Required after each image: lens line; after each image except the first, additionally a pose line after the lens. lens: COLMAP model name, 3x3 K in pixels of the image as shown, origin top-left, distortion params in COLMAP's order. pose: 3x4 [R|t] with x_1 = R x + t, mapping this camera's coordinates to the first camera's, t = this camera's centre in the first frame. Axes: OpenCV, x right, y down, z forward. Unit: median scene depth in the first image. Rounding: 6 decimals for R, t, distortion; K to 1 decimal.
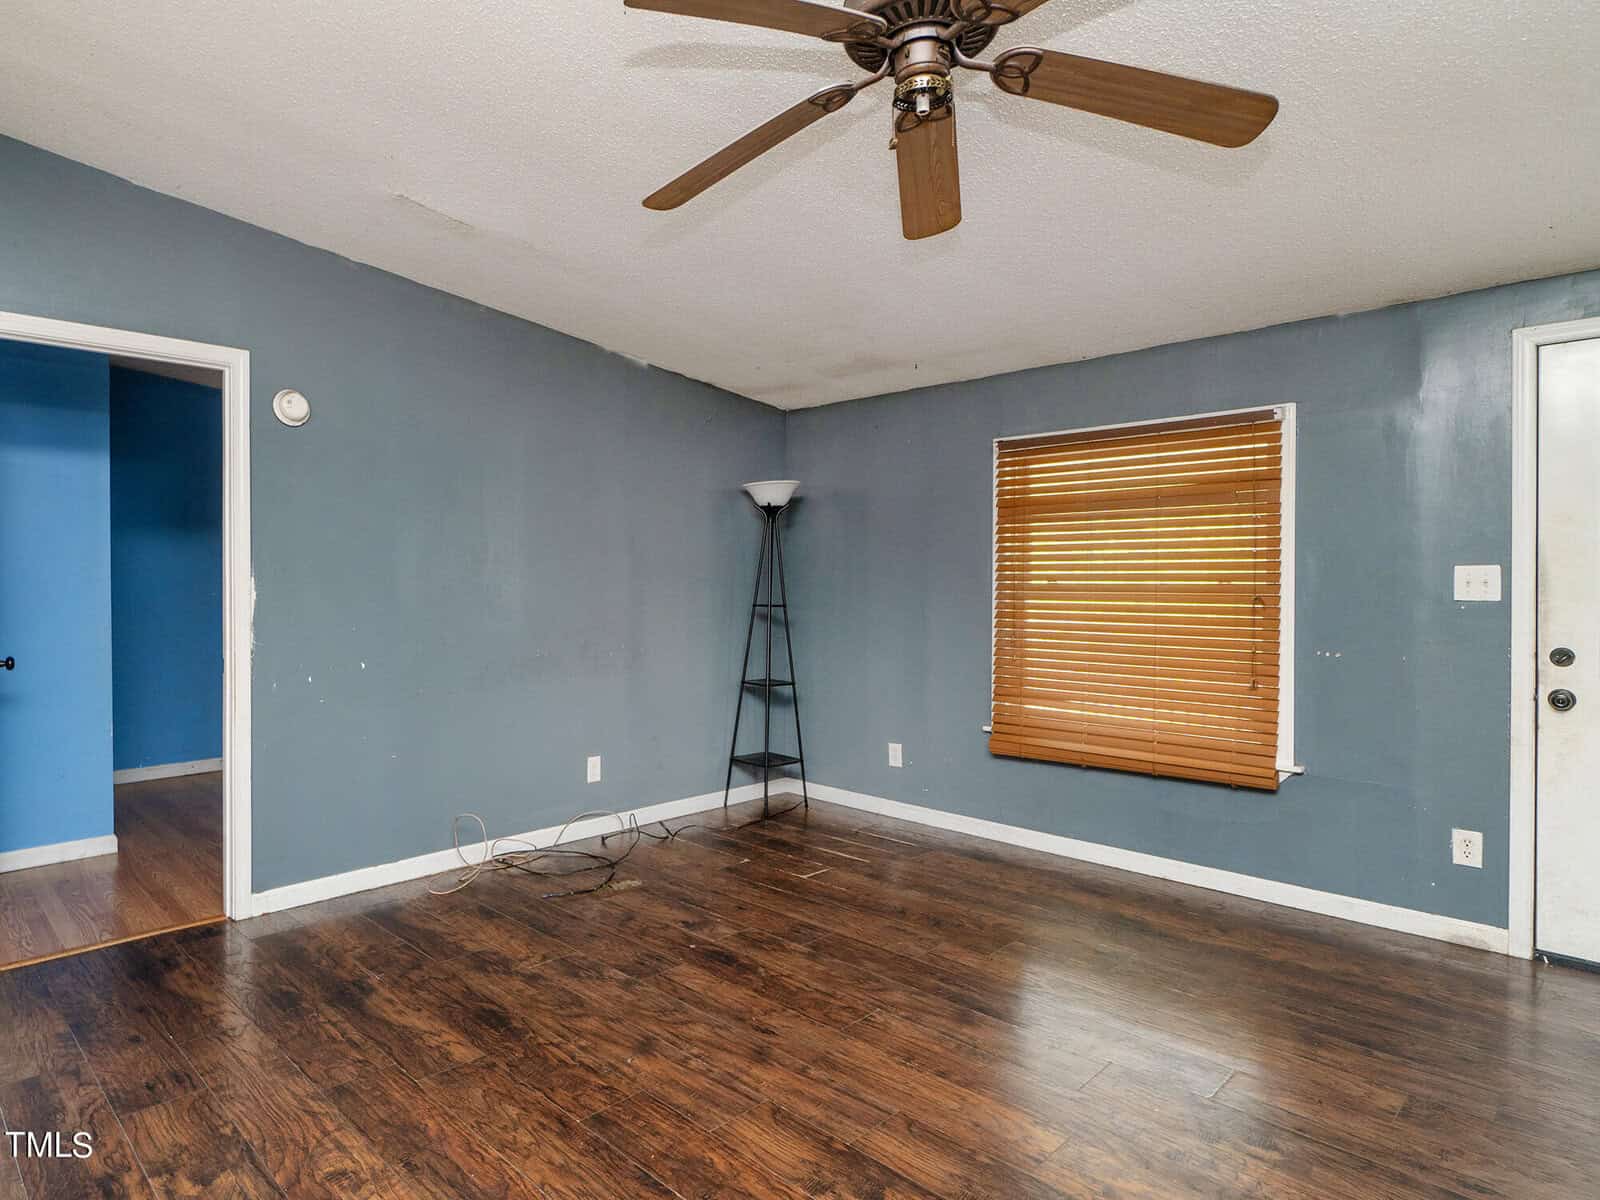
lens RADIAL K [[961.1, 0, 797.7], [0, 961.1, 585.4], [0, 0, 1]] dist [-0.001180, 0.000155]
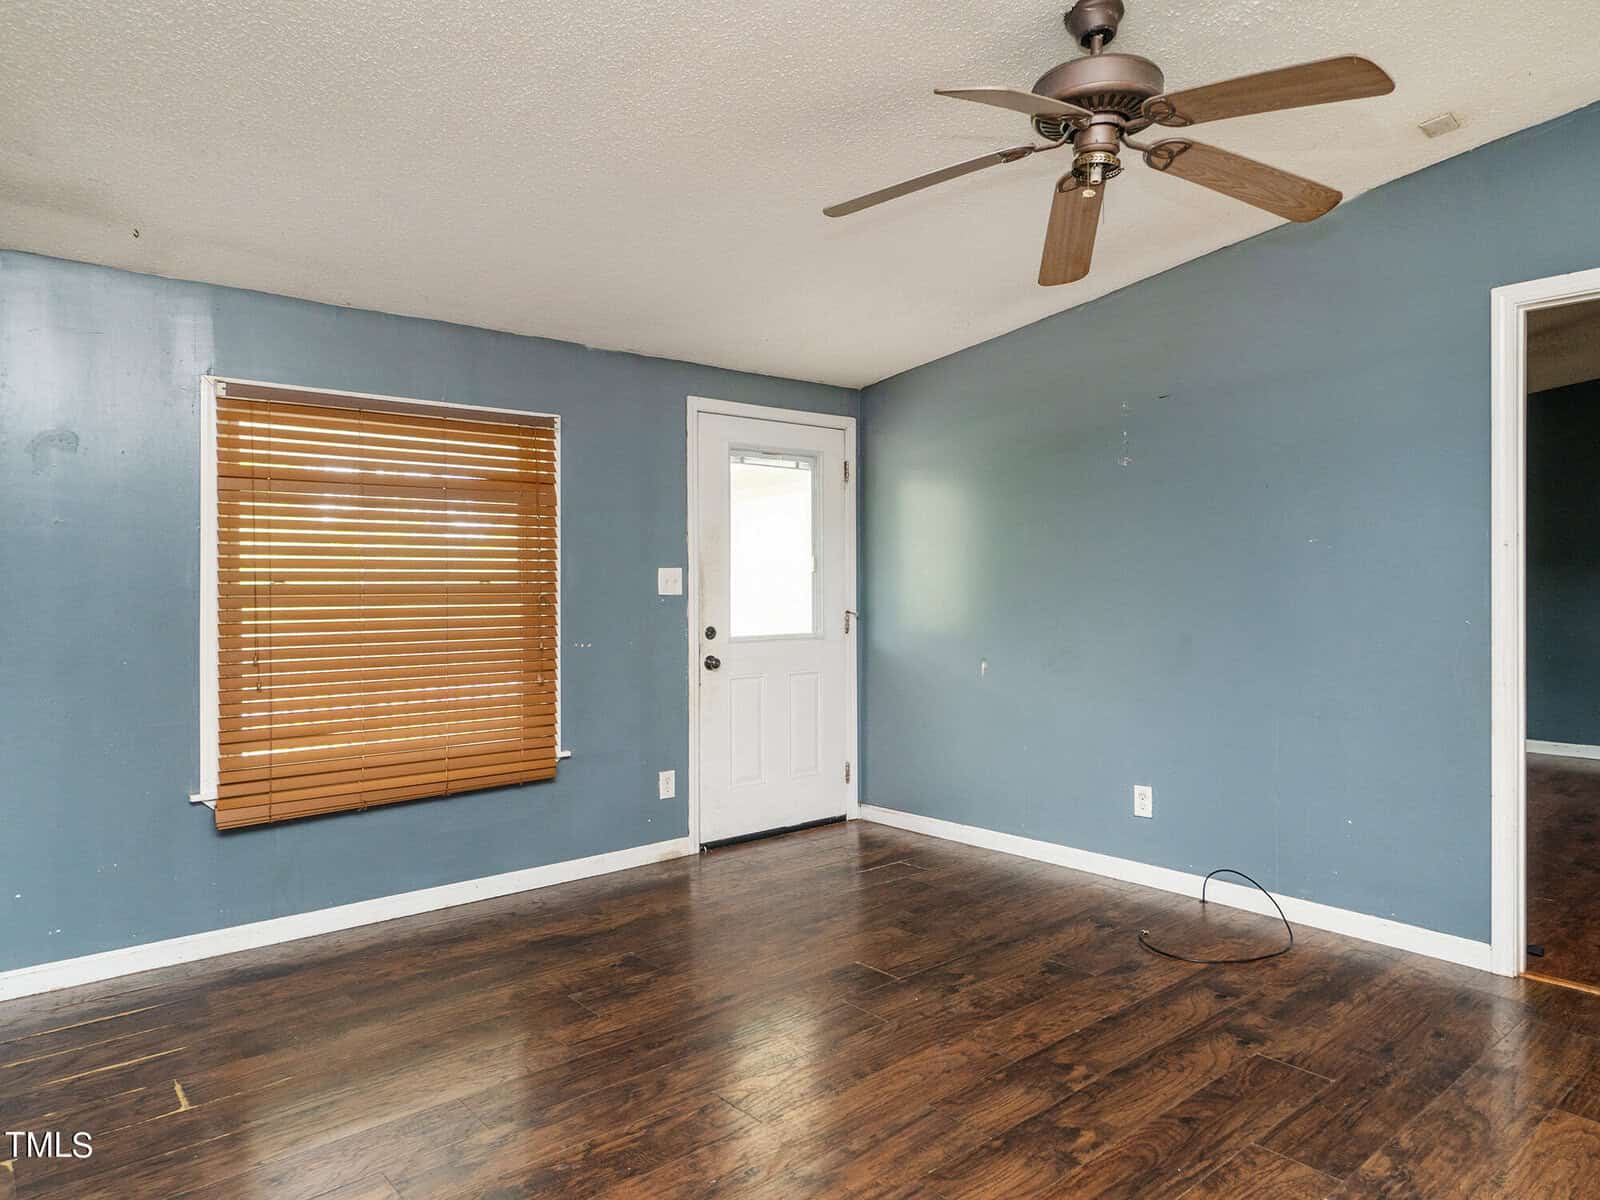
lens RADIAL K [[961.1, 0, 837.9], [0, 961.1, 581.9], [0, 0, 1]] dist [-0.001180, 0.000155]
pose [[0.102041, -0.000830, 0.994780, -0.576079], [0.012074, 0.999927, -0.000405, 0.001597], [-0.994707, 0.012052, 0.102043, 0.633199]]
